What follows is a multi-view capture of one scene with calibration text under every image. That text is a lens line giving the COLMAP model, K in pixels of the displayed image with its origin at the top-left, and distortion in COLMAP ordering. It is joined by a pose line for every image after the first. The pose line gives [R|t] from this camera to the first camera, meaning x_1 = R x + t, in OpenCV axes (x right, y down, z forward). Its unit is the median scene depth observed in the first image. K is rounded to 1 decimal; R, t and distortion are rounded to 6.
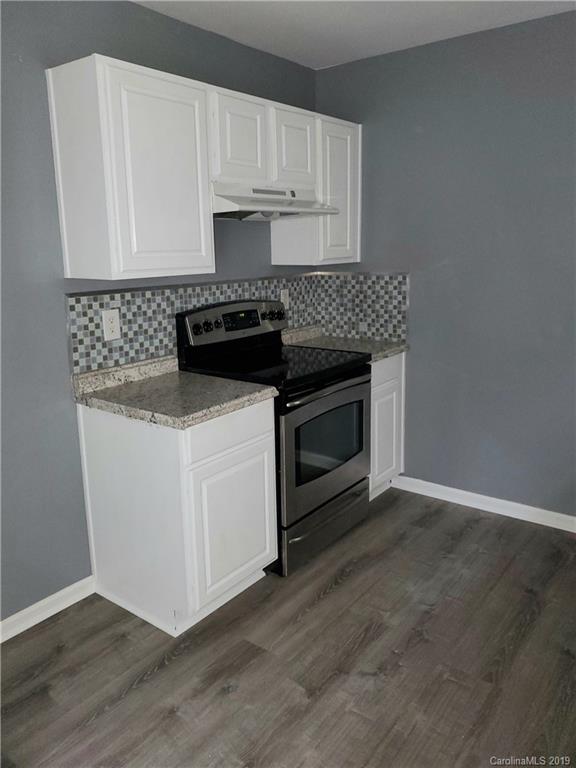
lens RADIAL K [[591.8, 0, 288.0], [0, 591.8, 384.0], [0, 0, 1]] dist [0.012752, 0.007564]
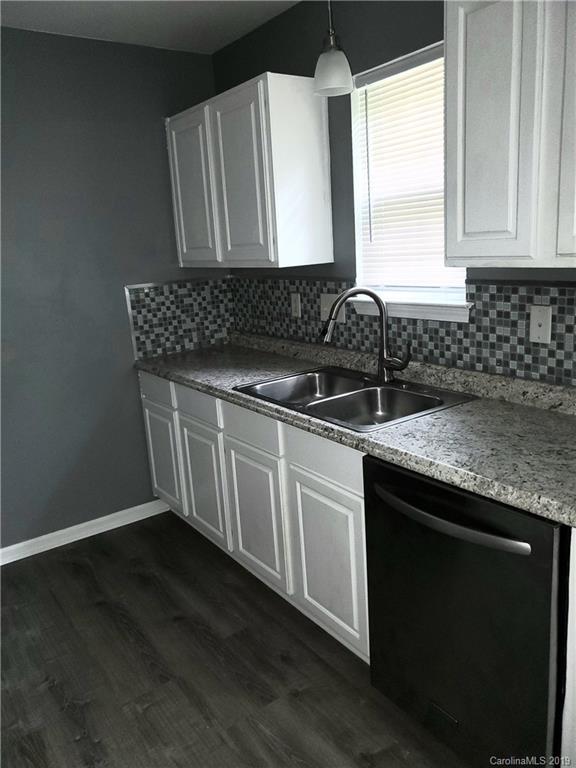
lens RADIAL K [[591.8, 0, 288.0], [0, 591.8, 384.0], [0, 0, 1]] dist [0.012752, 0.007564]
pose [[0.289813, -0.213107, 0.933056, -0.469629], [0.266943, 0.954206, 0.135024, -0.077688], [-0.919103, 0.209941, 0.333429, 0.366765]]
